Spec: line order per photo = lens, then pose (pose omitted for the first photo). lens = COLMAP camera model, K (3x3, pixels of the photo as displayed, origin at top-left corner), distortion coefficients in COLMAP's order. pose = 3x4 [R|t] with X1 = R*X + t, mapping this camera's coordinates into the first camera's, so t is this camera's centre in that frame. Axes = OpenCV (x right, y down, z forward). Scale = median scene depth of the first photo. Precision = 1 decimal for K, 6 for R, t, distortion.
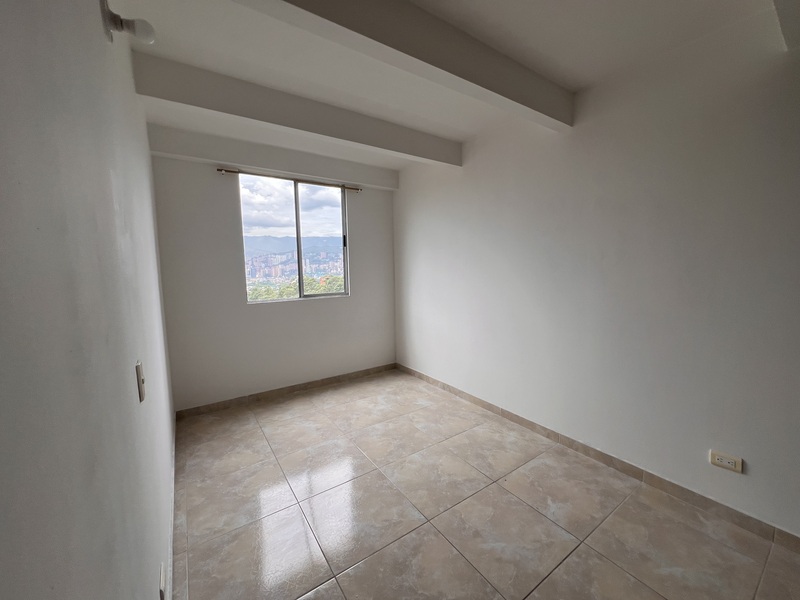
lens RADIAL K [[320.9, 0, 396.5], [0, 320.9, 305.1], [0, 0, 1]] dist [0.003396, -0.000183]
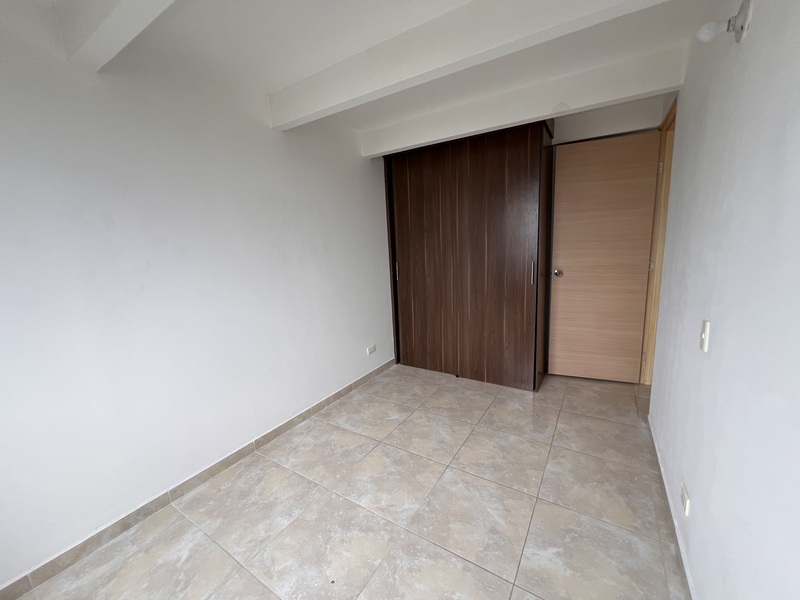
lens RADIAL K [[320.9, 0, 403.2], [0, 320.9, 301.8], [0, 0, 1]] dist [0.003396, -0.000183]
pose [[-0.407331, -0.135538, 0.903167, -0.655154], [0.164750, 0.961797, 0.218639, -0.167742], [-0.898298, 0.237856, -0.369440, 1.133990]]
